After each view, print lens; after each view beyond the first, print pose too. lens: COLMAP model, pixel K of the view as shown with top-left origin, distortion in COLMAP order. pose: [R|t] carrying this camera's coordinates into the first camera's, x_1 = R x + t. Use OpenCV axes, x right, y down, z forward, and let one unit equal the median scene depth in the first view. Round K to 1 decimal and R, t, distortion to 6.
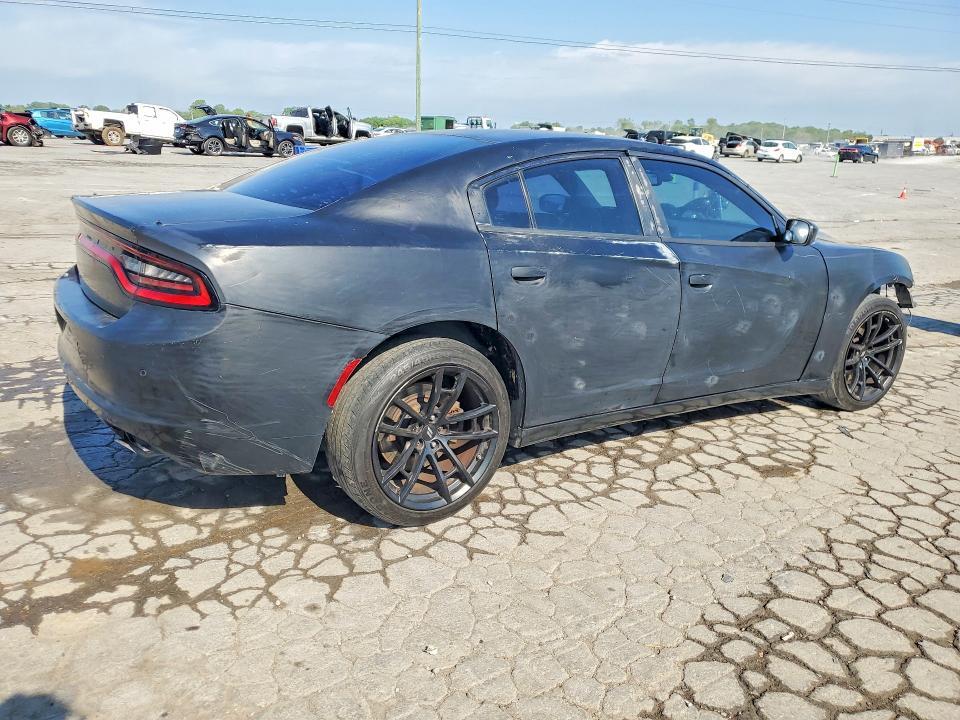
lens RADIAL K [[717.6, 0, 475.0], [0, 717.6, 358.2], [0, 0, 1]] dist [0.027294, -0.001947]
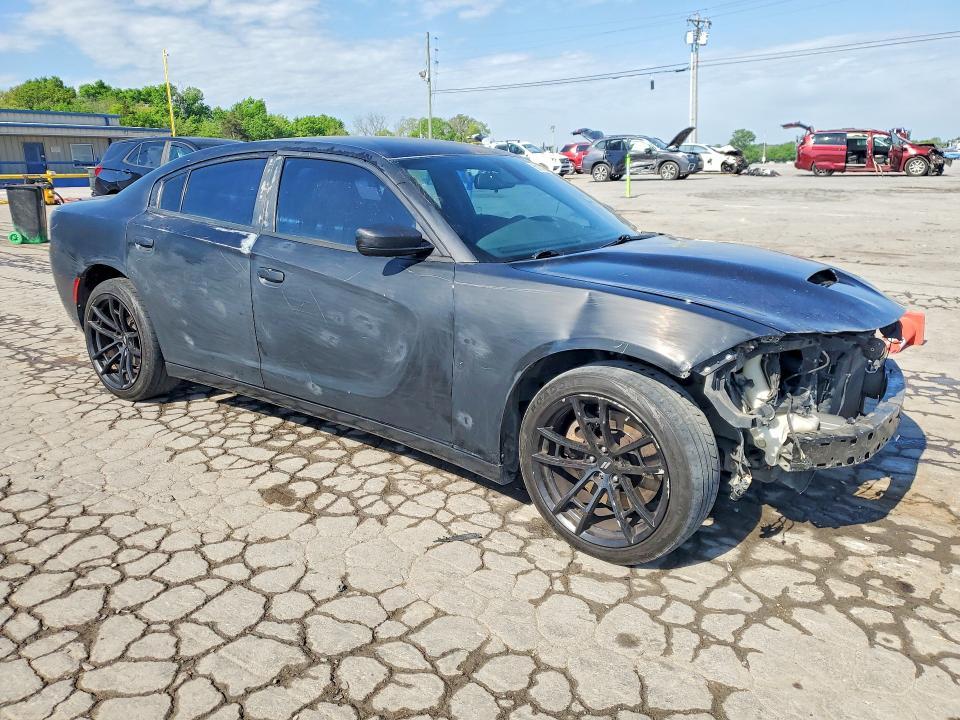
lens RADIAL K [[717.6, 0, 475.0], [0, 717.6, 358.2], [0, 0, 1]] dist [0.027294, -0.001947]
pose [[0.386313, 0.203619, -0.899612, 1.469559], [-0.240726, 0.963784, 0.114770, -0.195793], [0.890401, 0.172223, 0.421338, 0.925227]]
